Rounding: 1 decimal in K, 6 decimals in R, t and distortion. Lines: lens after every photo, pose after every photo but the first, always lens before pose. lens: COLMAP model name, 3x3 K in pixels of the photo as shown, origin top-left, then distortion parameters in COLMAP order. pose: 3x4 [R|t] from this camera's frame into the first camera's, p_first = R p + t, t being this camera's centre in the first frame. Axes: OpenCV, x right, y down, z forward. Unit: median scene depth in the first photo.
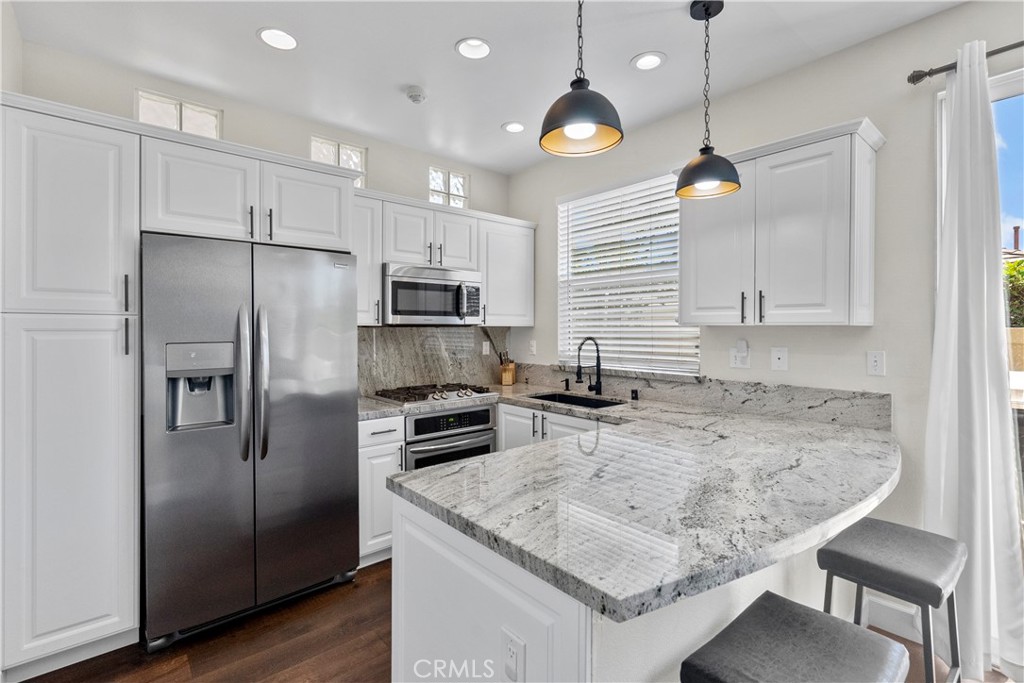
lens RADIAL K [[469.1, 0, 510.5], [0, 469.1, 331.9], [0, 0, 1]] dist [-0.004120, 0.002730]
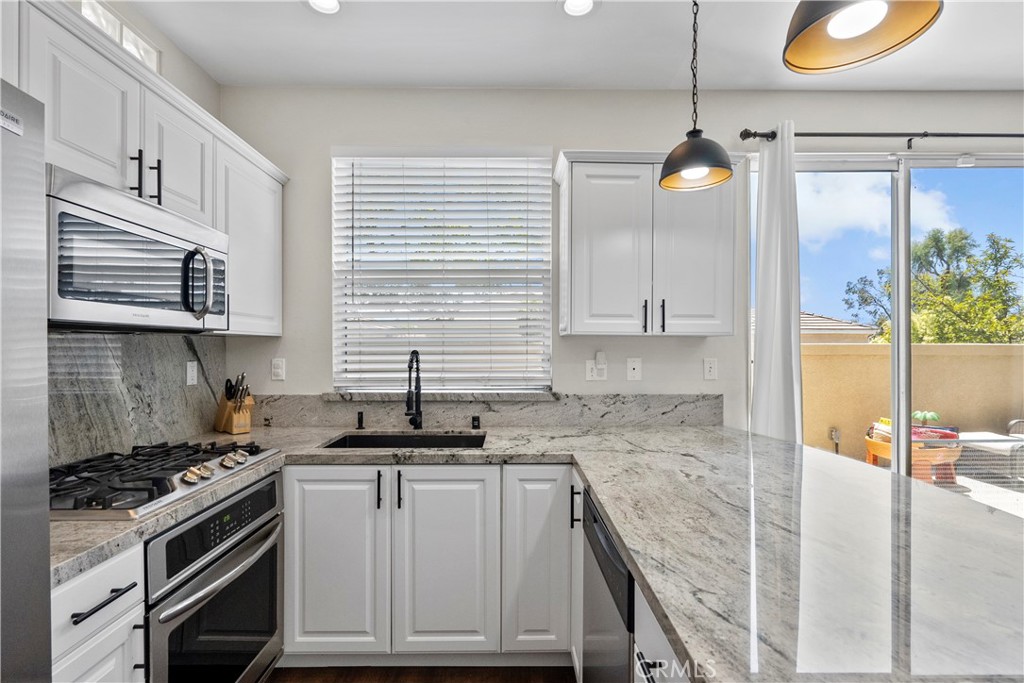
lens RADIAL K [[469.1, 0, 512.5], [0, 469.1, 347.7], [0, 0, 1]] dist [-0.004120, 0.002730]
pose [[0.643775, -0.001008, 0.765214, -0.321339], [0.006036, 0.999975, -0.003761, 0.011001], [-0.765191, 0.007040, 0.643765, 0.467061]]
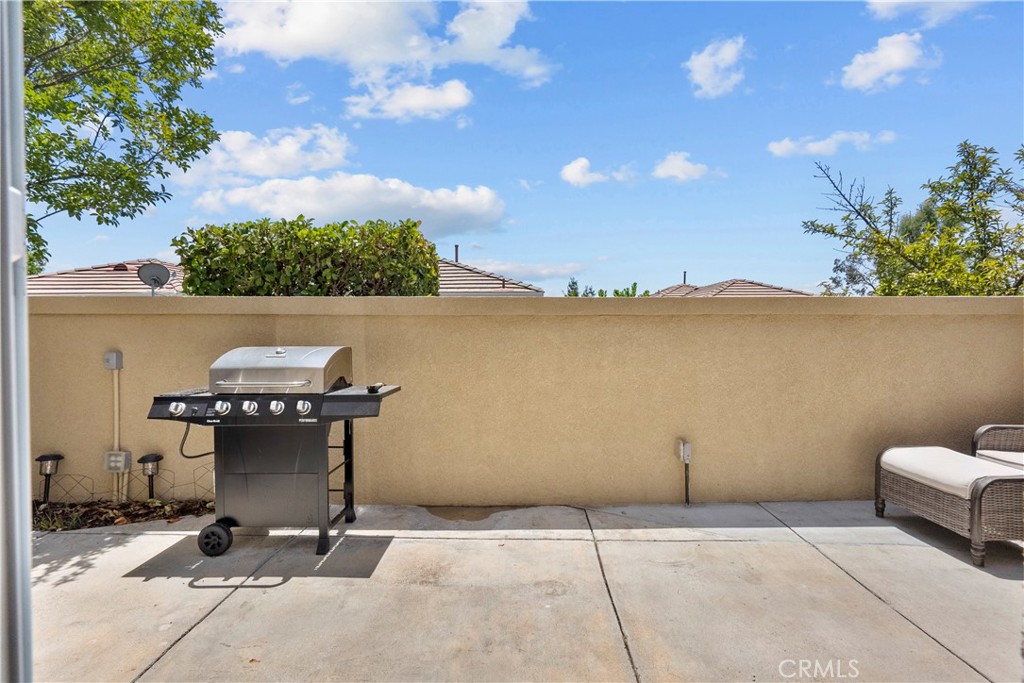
lens RADIAL K [[469.1, 0, 511.3], [0, 469.1, 339.0], [0, 0, 1]] dist [-0.004120, 0.002730]
pose [[0.643338, -0.014340, 0.765448, 0.867570], [0.009459, 0.999897, 0.010781, 0.083966], [-0.765524, 0.000305, 0.643407, 0.284056]]
